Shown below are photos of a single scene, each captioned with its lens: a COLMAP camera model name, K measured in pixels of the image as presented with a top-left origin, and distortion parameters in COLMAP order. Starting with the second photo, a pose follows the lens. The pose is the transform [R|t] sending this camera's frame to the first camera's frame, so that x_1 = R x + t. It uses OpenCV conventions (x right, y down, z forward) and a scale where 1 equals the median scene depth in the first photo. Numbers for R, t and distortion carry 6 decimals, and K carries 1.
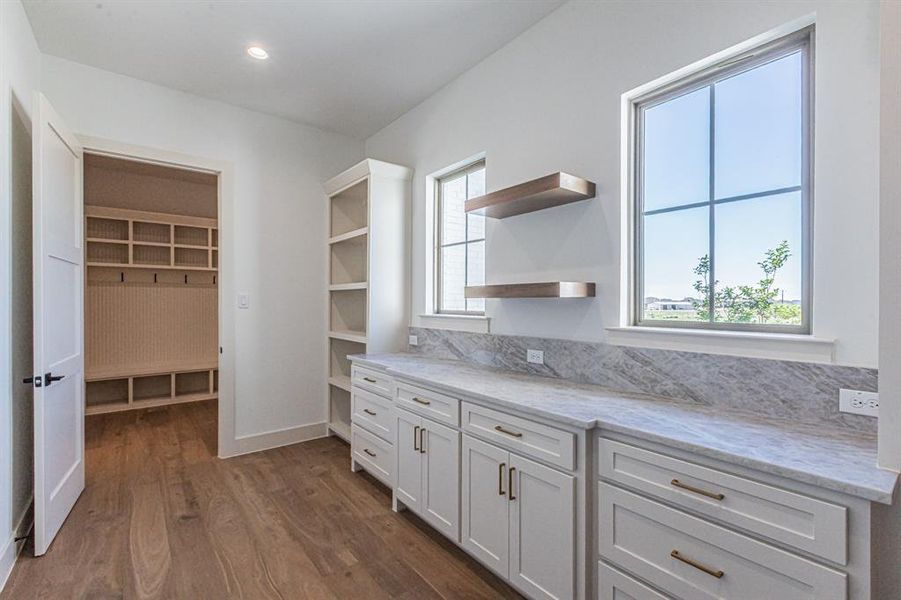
lens RADIAL K [[401.0, 0, 449.2], [0, 401.0, 303.6], [0, 0, 1]] dist [-0.000156, -0.000068]
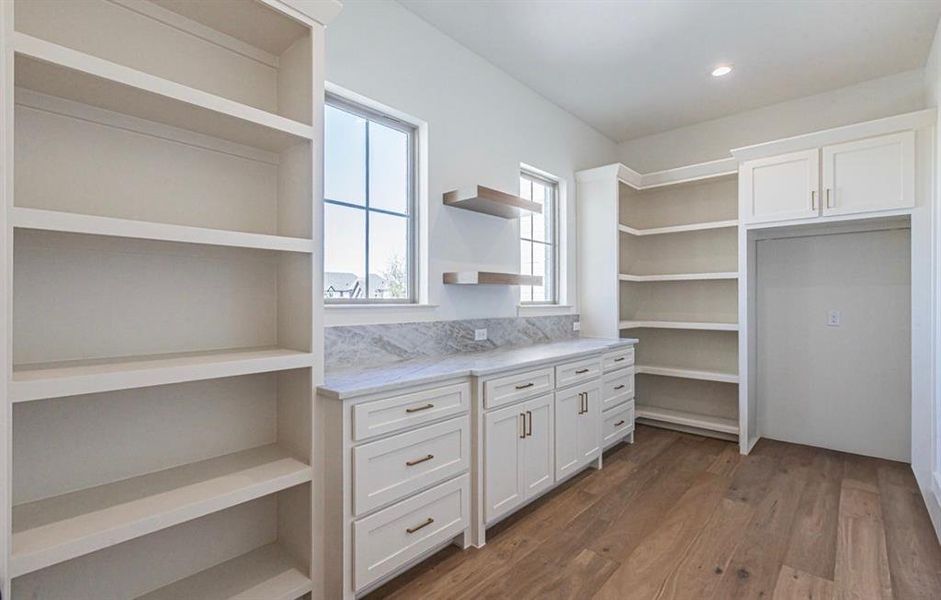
lens RADIAL K [[429.0, 0, 470.5], [0, 429.0, 300.0], [0, 0, 1]] dist [0.000399, 0.000042]
pose [[-0.164993, -0.001480, 0.986294, -1.057710], [0.004565, 0.999987, 0.002265, 0.025907], [-0.986284, 0.004876, -0.164984, 1.259182]]
